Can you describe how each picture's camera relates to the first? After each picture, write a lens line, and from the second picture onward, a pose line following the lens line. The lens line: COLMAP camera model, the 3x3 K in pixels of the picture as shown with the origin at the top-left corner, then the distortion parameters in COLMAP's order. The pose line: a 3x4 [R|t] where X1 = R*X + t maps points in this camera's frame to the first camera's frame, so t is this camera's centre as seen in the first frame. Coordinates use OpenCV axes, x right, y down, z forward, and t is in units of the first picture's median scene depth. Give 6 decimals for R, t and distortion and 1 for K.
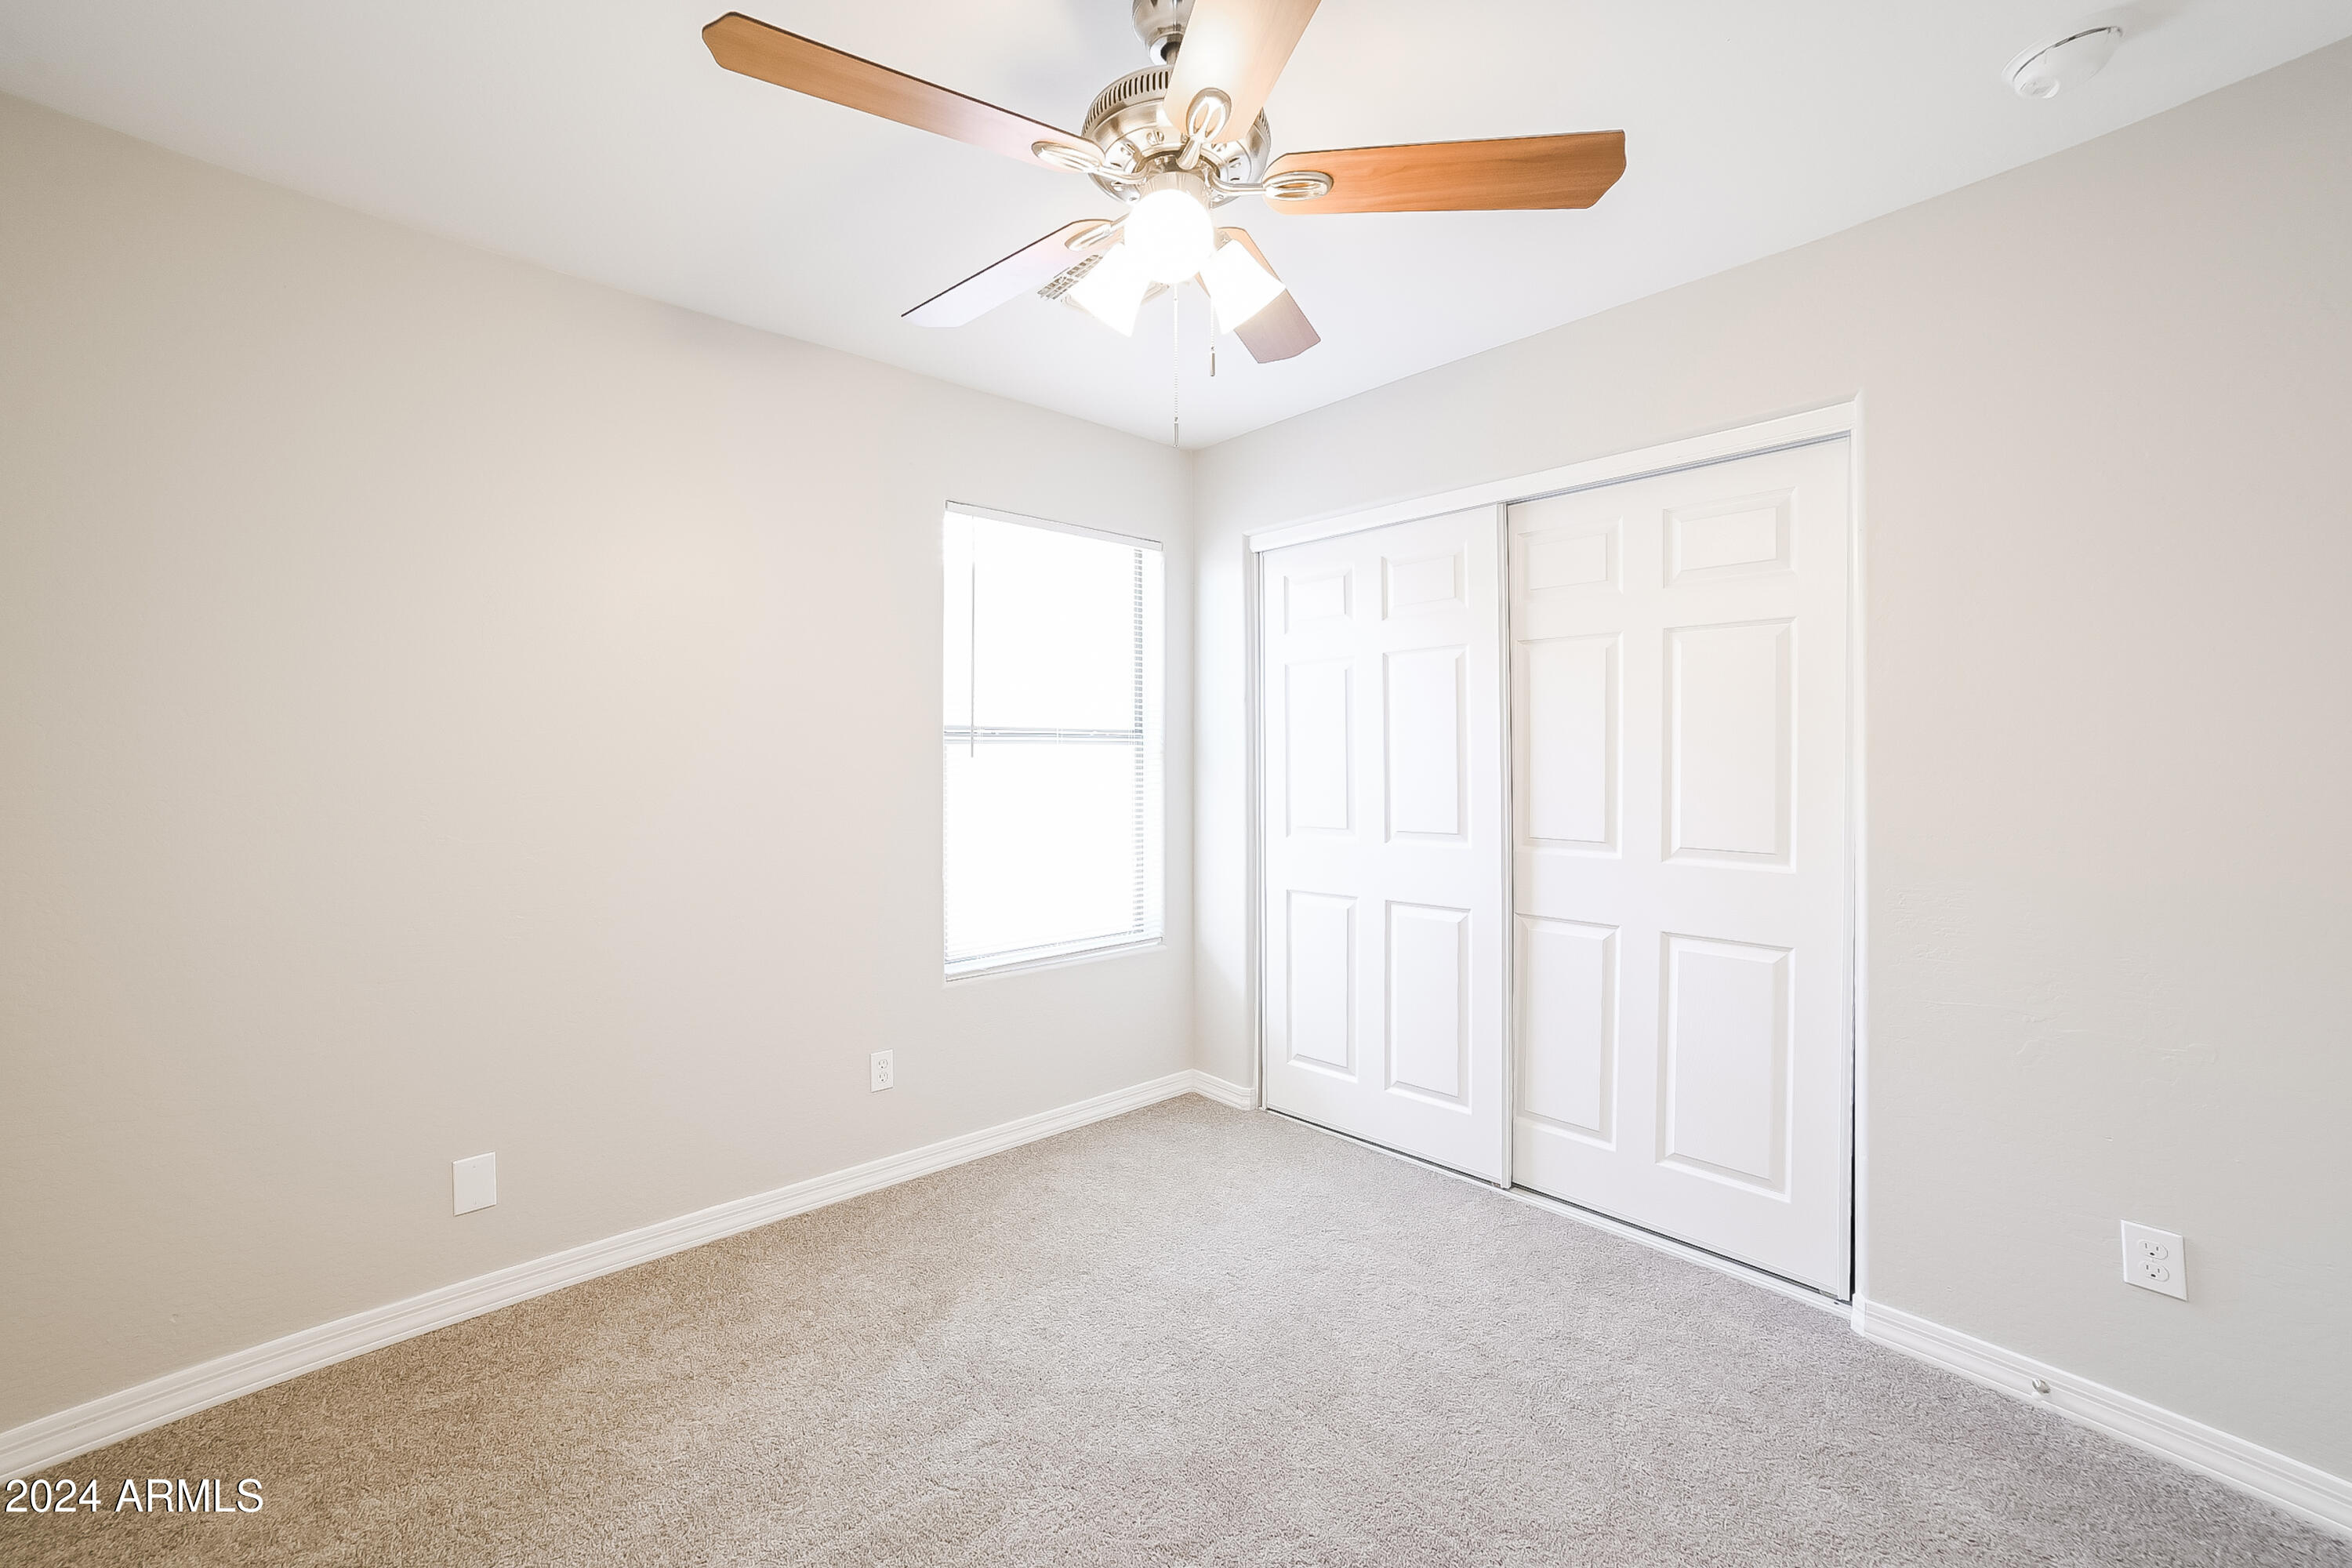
lens RADIAL K [[1014.4, 0, 1171.3], [0, 1014.4, 770.0], [0, 0, 1]] dist [-0.000239, -0.000049]
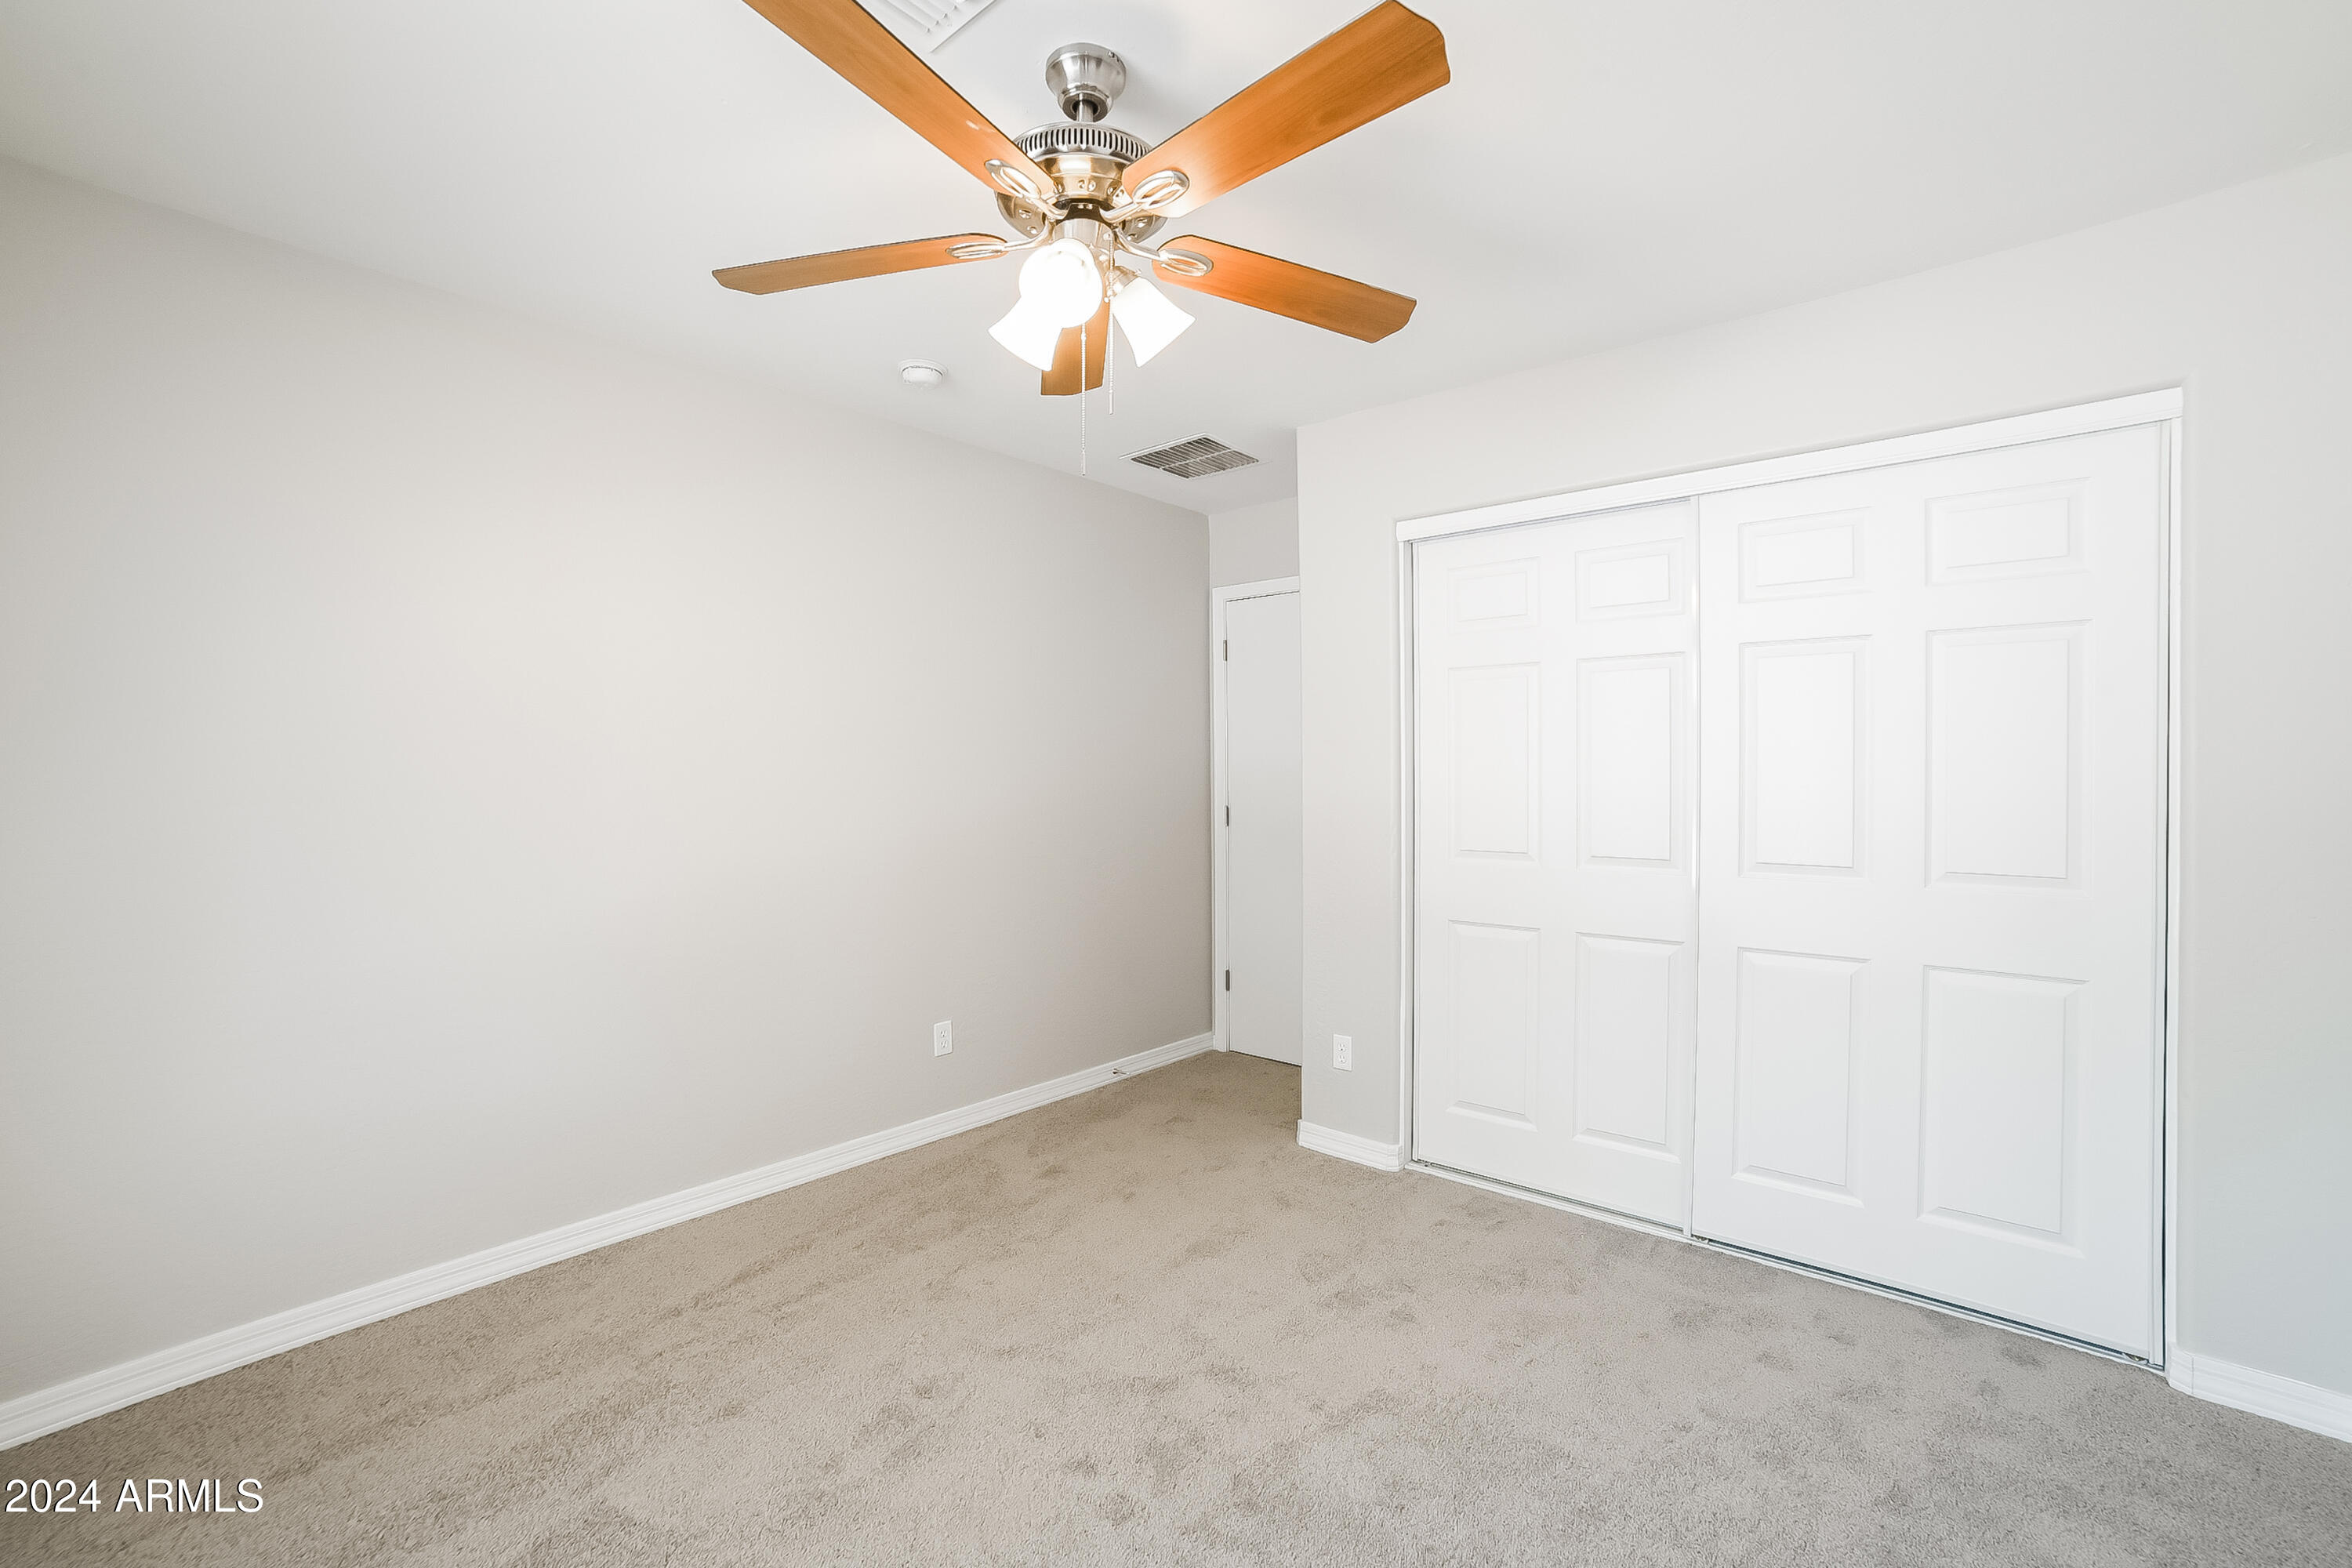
lens RADIAL K [[896.7, 0, 1176.5], [0, 896.7, 793.1], [0, 0, 1]] dist [-0.000725, -0.000035]
pose [[0.989609, -0.005663, 0.143675, -0.249711], [0.004297, 0.999943, 0.009815, -0.004024], [-0.143722, -0.009096, 0.989576, 0.253201]]
